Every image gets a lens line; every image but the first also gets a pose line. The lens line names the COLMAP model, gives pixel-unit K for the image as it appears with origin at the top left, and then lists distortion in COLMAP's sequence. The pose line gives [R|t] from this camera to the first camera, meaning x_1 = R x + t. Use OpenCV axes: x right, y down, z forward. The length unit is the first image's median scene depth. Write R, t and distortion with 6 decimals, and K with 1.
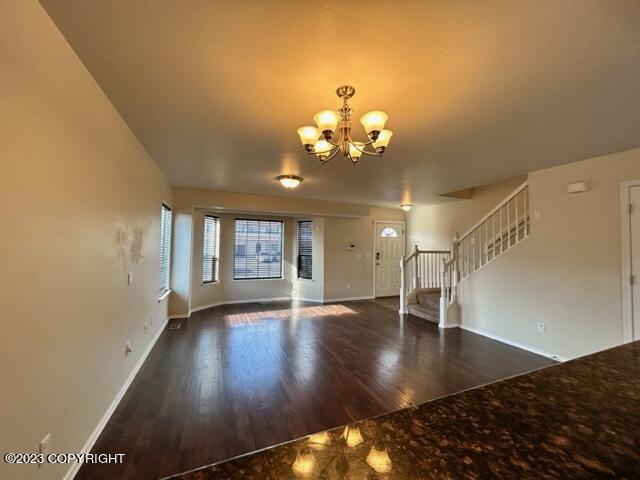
lens RADIAL K [[256.3, 0, 319.4], [0, 256.3, 239.0], [0, 0, 1]] dist [-0.000951, 0.000040]
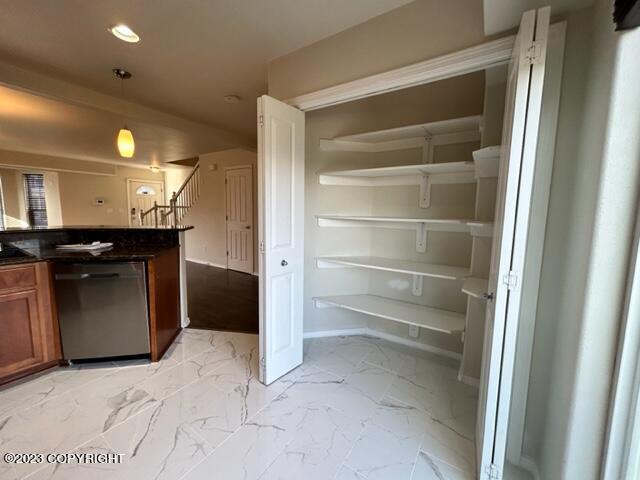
lens RADIAL K [[256.3, 0, 319.8], [0, 256.3, 235.3], [0, 0, 1]] dist [-0.000951, 0.000040]
pose [[0.822986, -0.052575, 0.565624, 0.302987], [-0.024267, 0.991545, 0.127473, 0.010010], [-0.567544, -0.118634, 0.814752, -0.470943]]
